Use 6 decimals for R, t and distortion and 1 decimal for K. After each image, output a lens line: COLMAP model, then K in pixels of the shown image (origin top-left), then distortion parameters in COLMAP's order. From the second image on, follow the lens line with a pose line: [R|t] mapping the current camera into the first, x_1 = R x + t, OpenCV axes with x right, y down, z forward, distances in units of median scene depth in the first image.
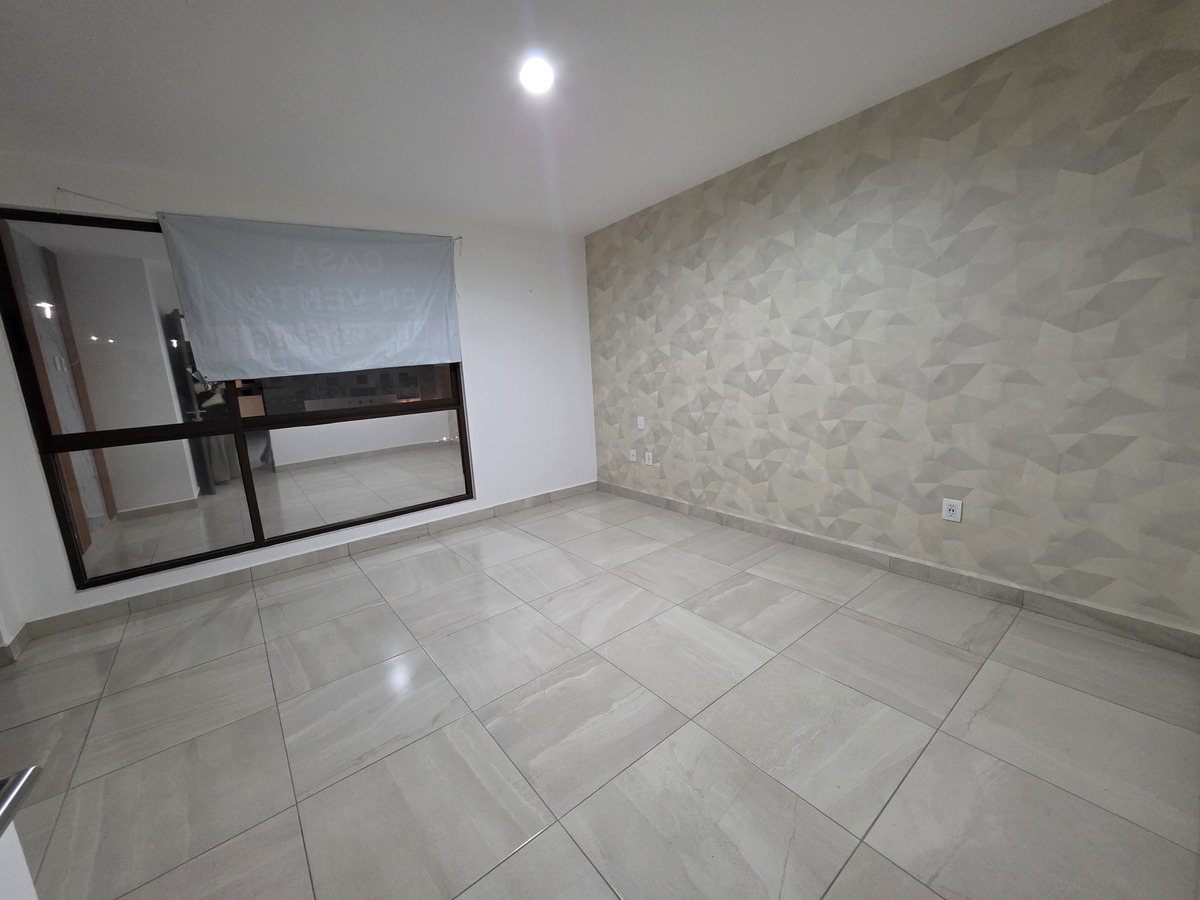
lens RADIAL K [[475.9, 0, 593.1], [0, 475.9, 448.0], [0, 0, 1]] dist [0.014216, -0.004944]
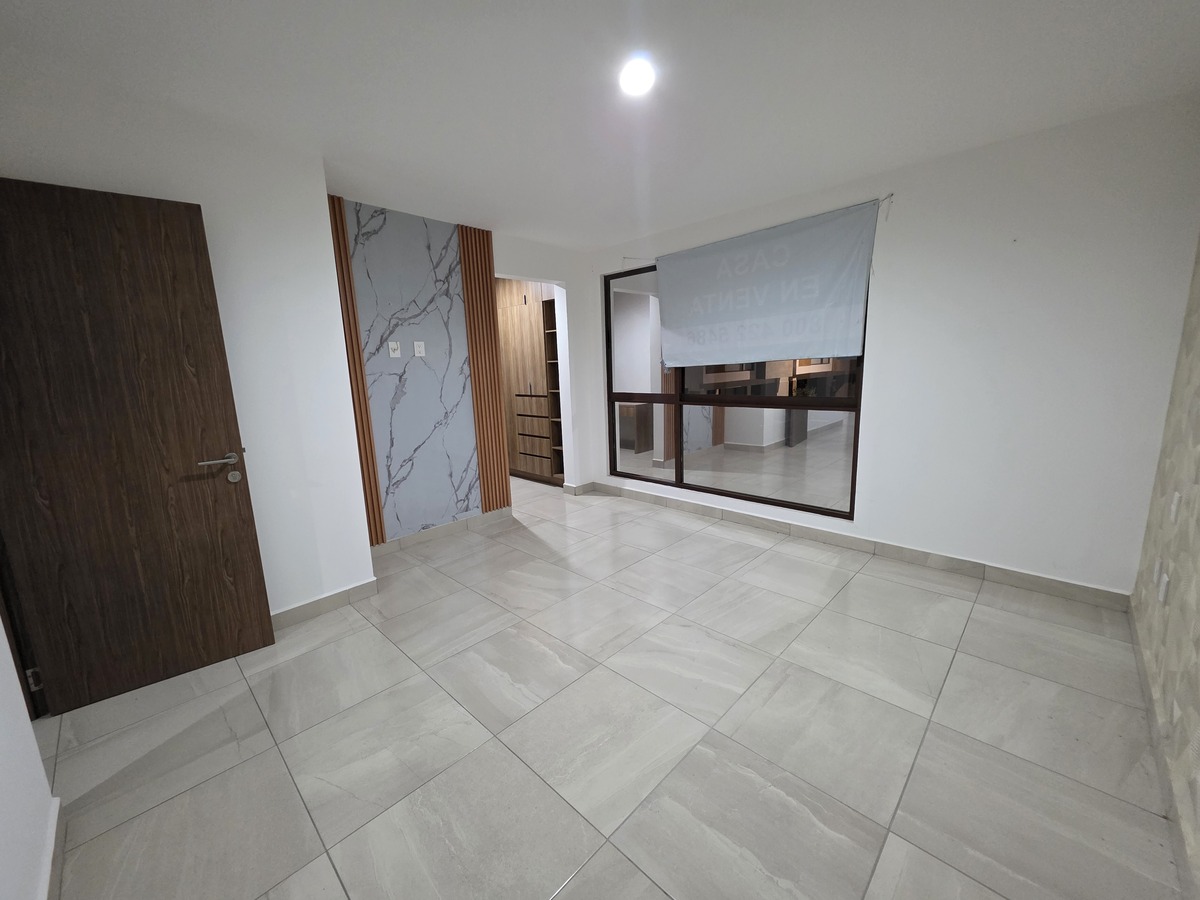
lens RADIAL K [[475.9, 0, 593.1], [0, 475.9, 448.0], [0, 0, 1]] dist [0.014216, -0.004944]
pose [[0.125638, 0.230740, -0.964870, 0.616475], [-0.147370, 0.966127, 0.211851, -0.166629], [0.981069, 0.115577, 0.155386, 0.547167]]
